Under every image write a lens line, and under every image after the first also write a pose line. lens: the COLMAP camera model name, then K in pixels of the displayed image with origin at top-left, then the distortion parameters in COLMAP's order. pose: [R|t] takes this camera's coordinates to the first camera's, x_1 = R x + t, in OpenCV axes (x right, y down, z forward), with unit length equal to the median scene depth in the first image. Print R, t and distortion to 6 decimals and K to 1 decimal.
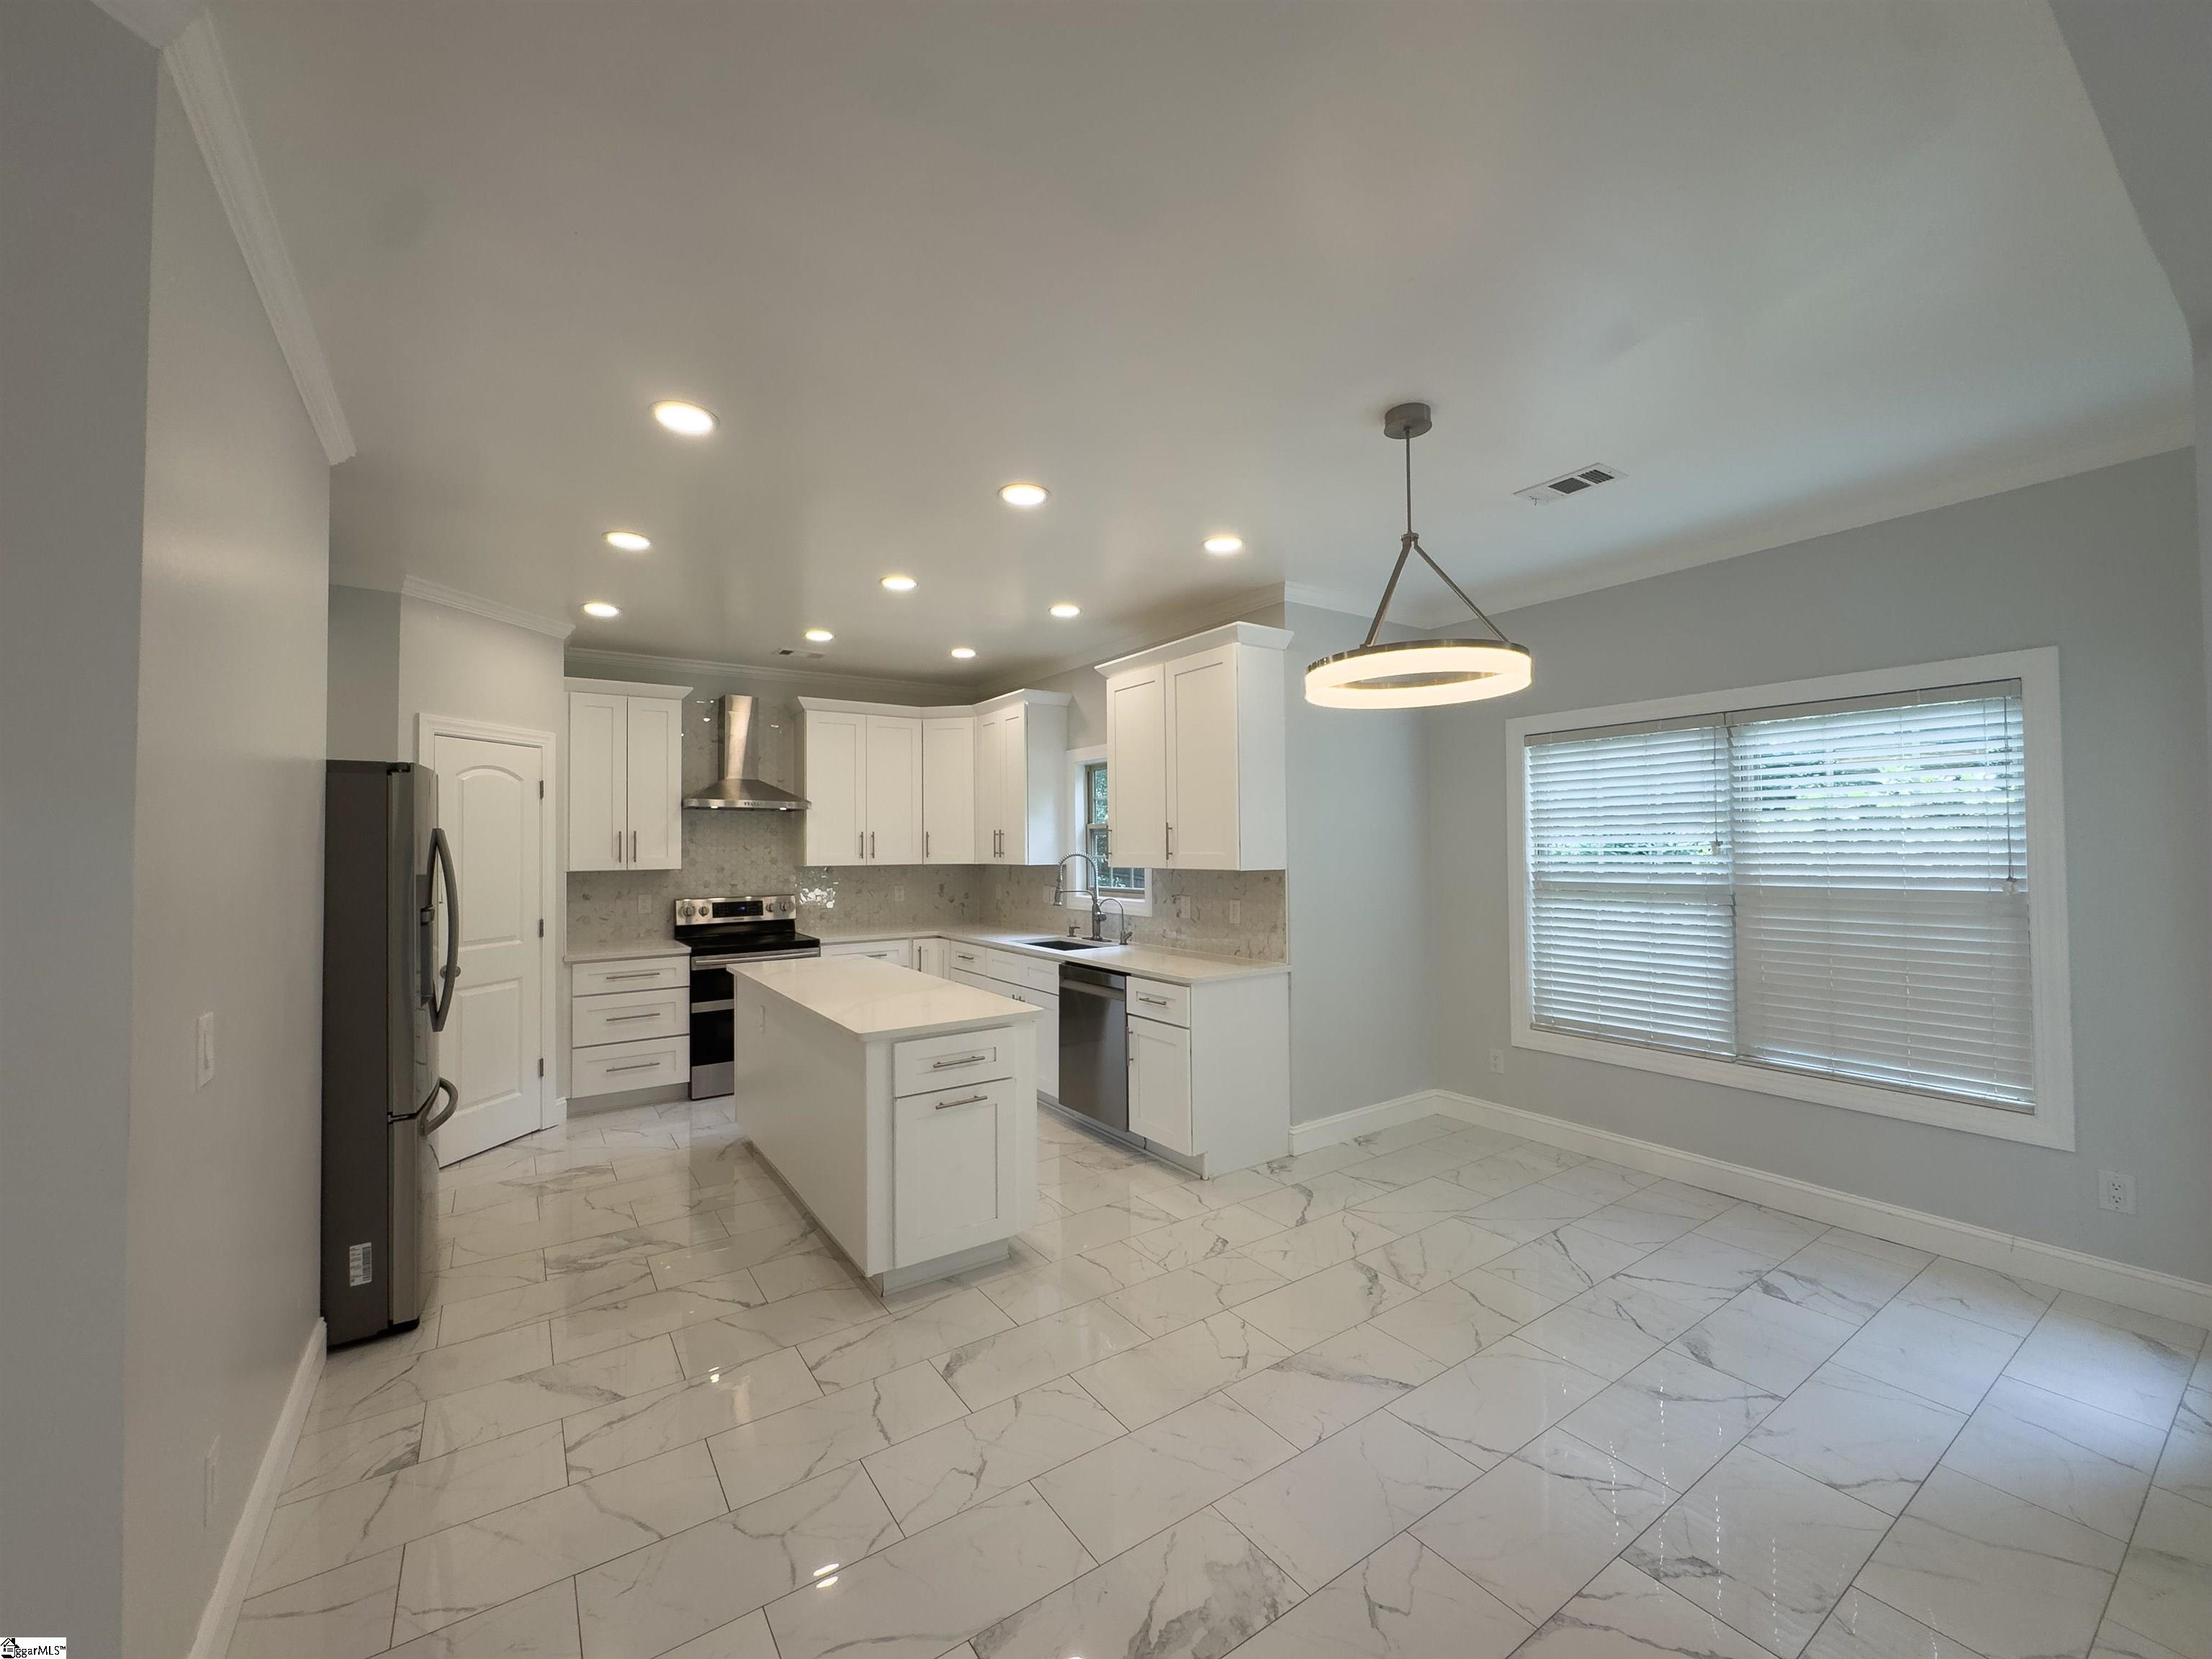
lens RADIAL K [[886.5, 0, 1107.4], [0, 886.5, 829.9], [0, 0, 1]] dist [-0.002401, 0.000466]
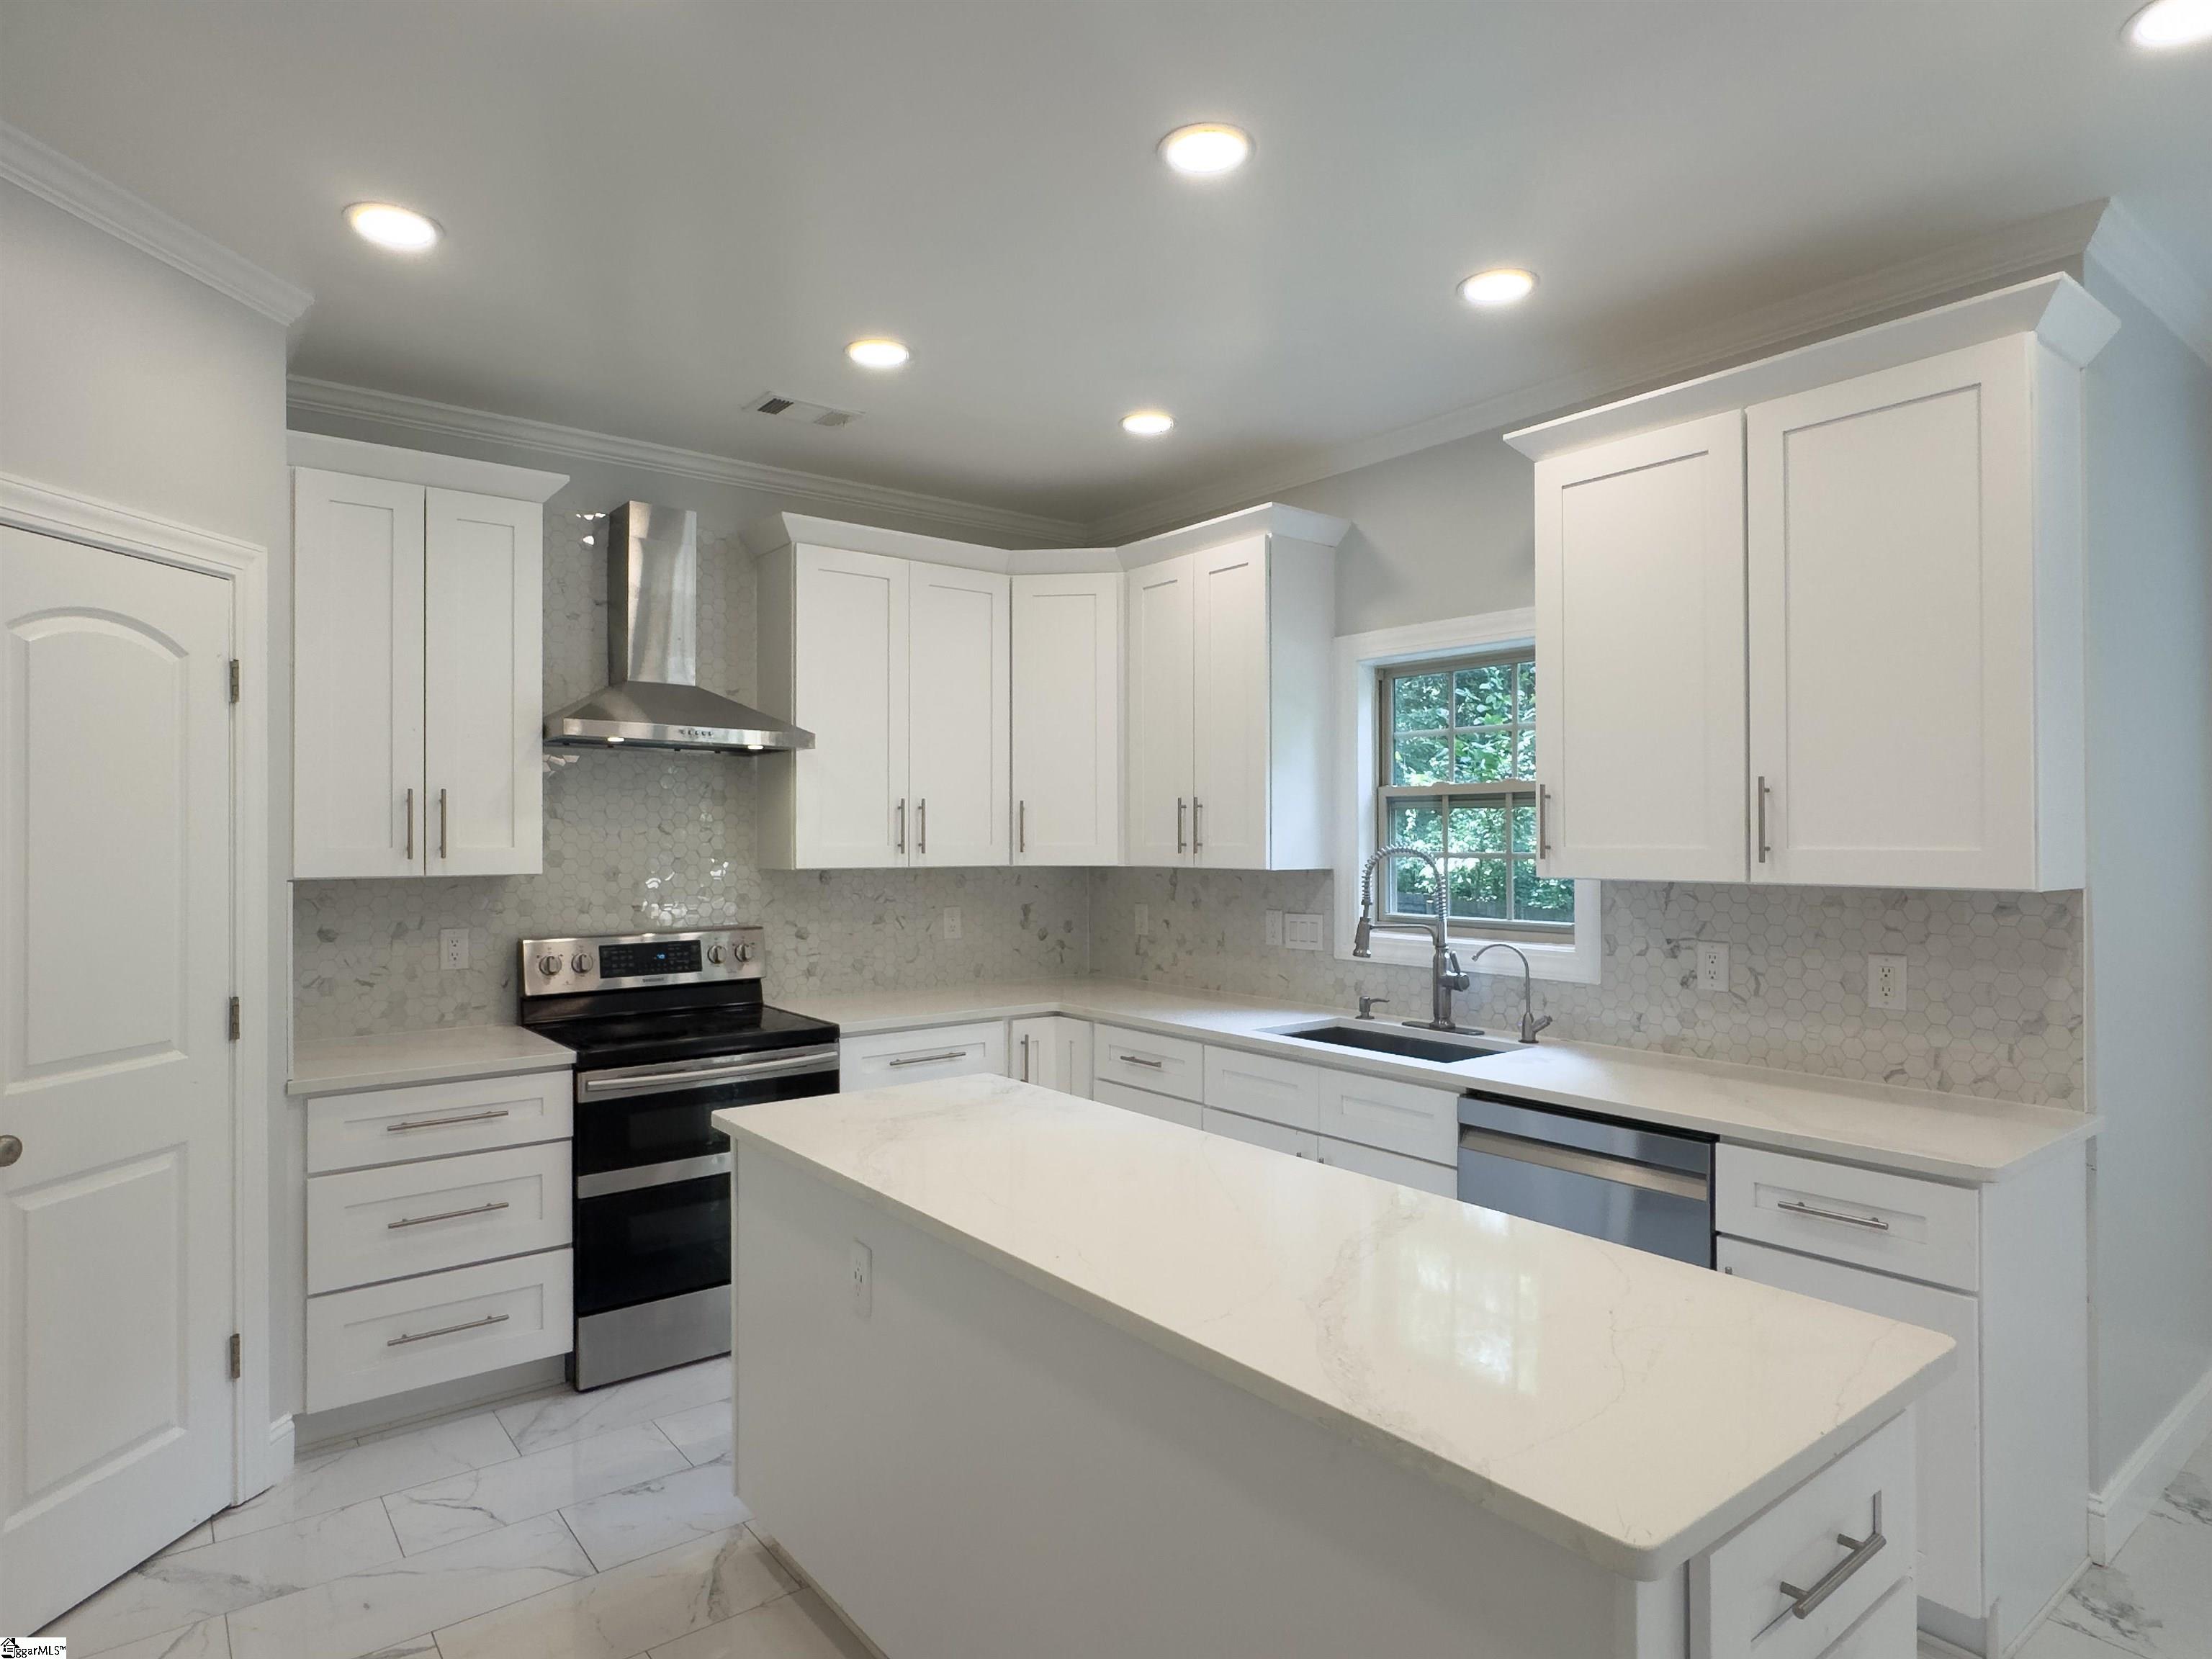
lens RADIAL K [[1253.8, 0, 1106.2], [0, 1253.8, 830.5], [0, 0, 1]] dist [-0.007793, 0.002985]
pose [[0.997715, 0.008824, 0.066986, -0.249345], [-0.009703, 0.999871, 0.012810, 0.011392], [-0.066865, -0.013431, 0.997672, 0.358581]]
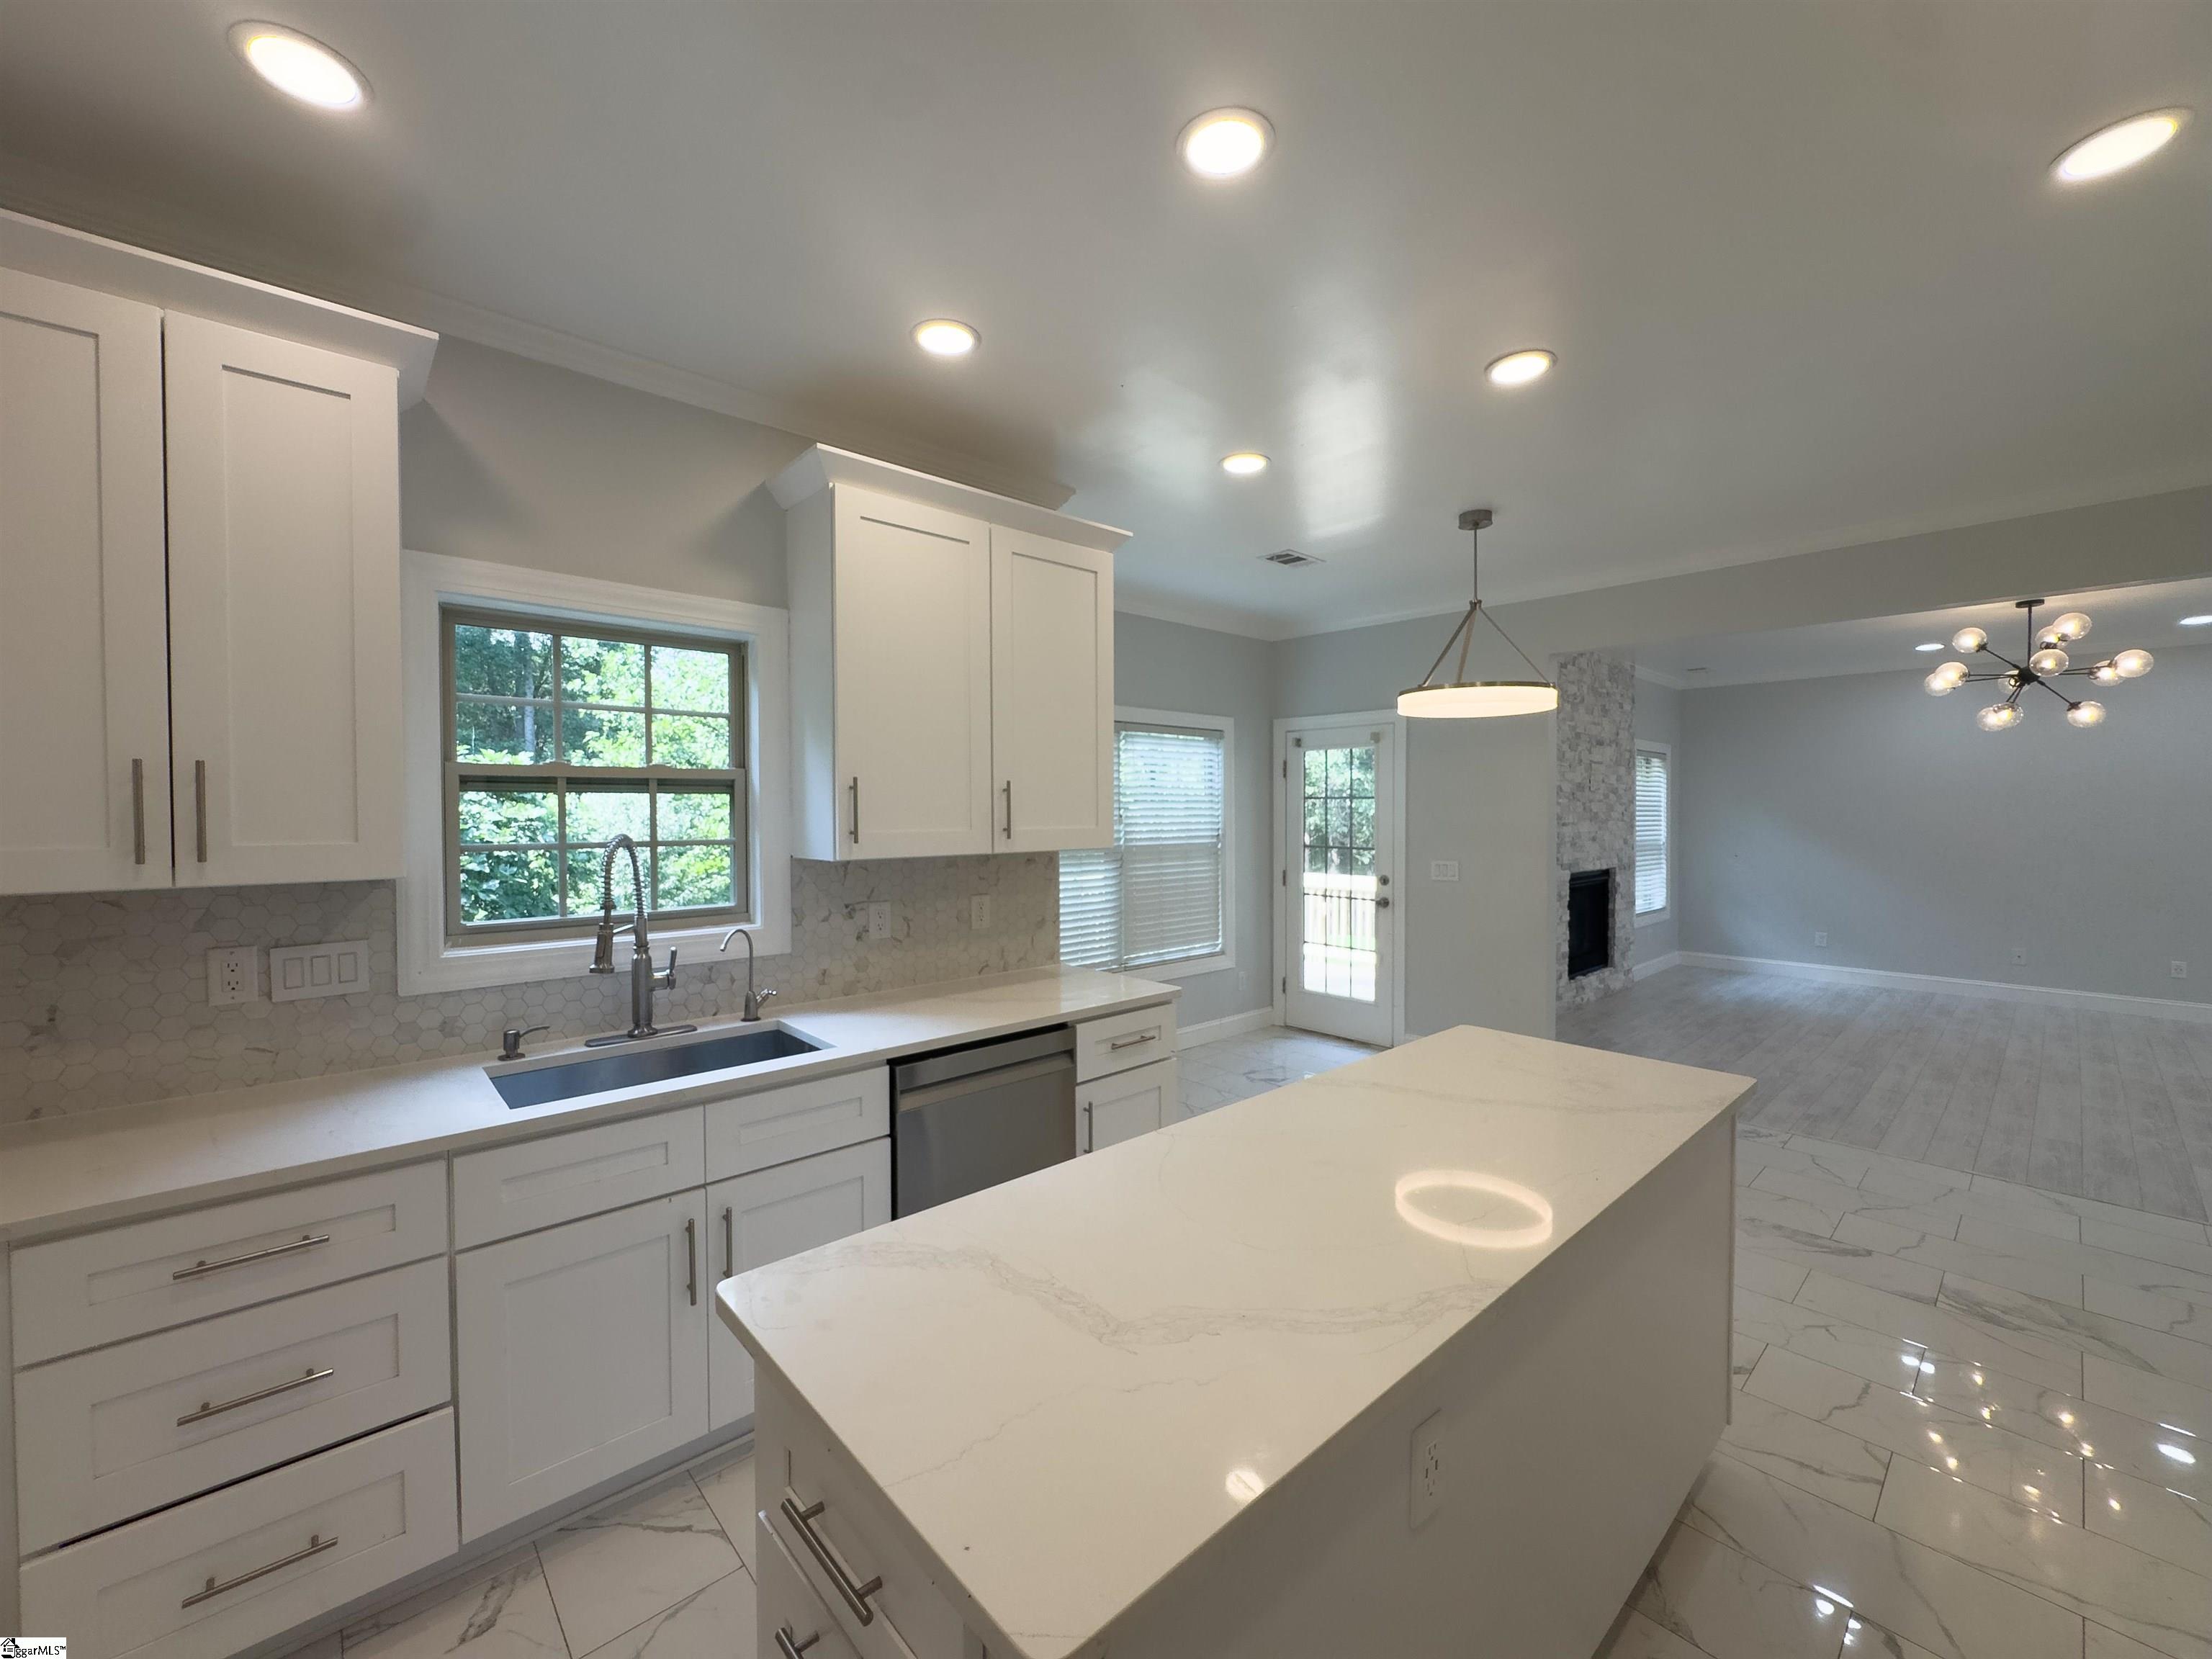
lens RADIAL K [[886.5, 0, 1105.6], [0, 886.5, 829.1], [0, 0, 1]] dist [-0.002401, 0.000466]
pose [[-0.137539, -0.011771, 0.990426, -0.492496], [-0.014679, 0.999844, 0.009844, 0.016237], [-0.990388, -0.013185, -0.137690, 0.876094]]
